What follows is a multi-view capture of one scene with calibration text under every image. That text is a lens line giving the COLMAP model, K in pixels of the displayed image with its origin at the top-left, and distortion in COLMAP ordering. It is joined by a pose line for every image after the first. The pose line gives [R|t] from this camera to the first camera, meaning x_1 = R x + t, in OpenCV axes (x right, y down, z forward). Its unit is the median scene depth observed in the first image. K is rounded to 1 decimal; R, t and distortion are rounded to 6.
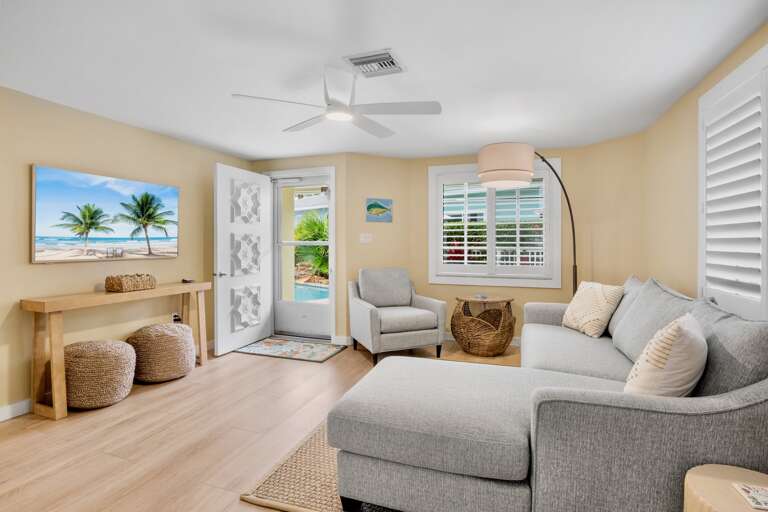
lens RADIAL K [[375.3, 0, 383.3], [0, 375.3, 248.1], [0, 0, 1]] dist [-0.026592, -0.000590]
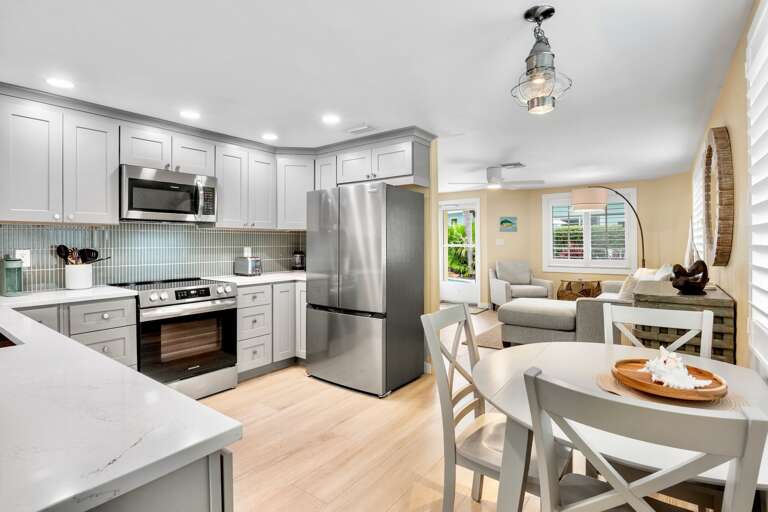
lens RADIAL K [[375.3, 0, 376.4], [0, 375.3, 242.9], [0, 0, 1]] dist [-0.026592, -0.000590]
pose [[0.950046, -0.008973, -0.311982, -0.049524], [0.004468, 0.999875, -0.015152, -0.001490], [0.312079, 0.013001, 0.949967, -0.689306]]
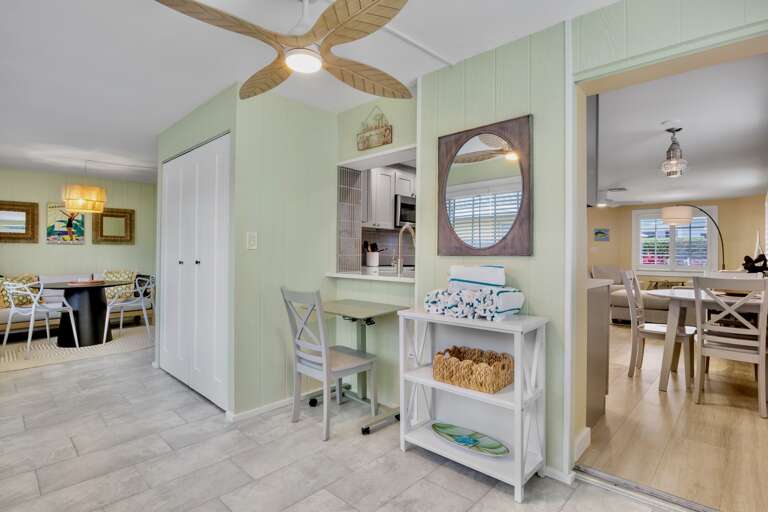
lens RADIAL K [[375.3, 0, 381.2], [0, 375.3, 251.8], [0, 0, 1]] dist [-0.026592, -0.000590]
pose [[0.904788, 0.006065, -0.425820, -0.228682], [-0.015934, 0.999681, -0.019620, 0.041331], [0.425565, 0.024537, 0.904595, -1.224111]]
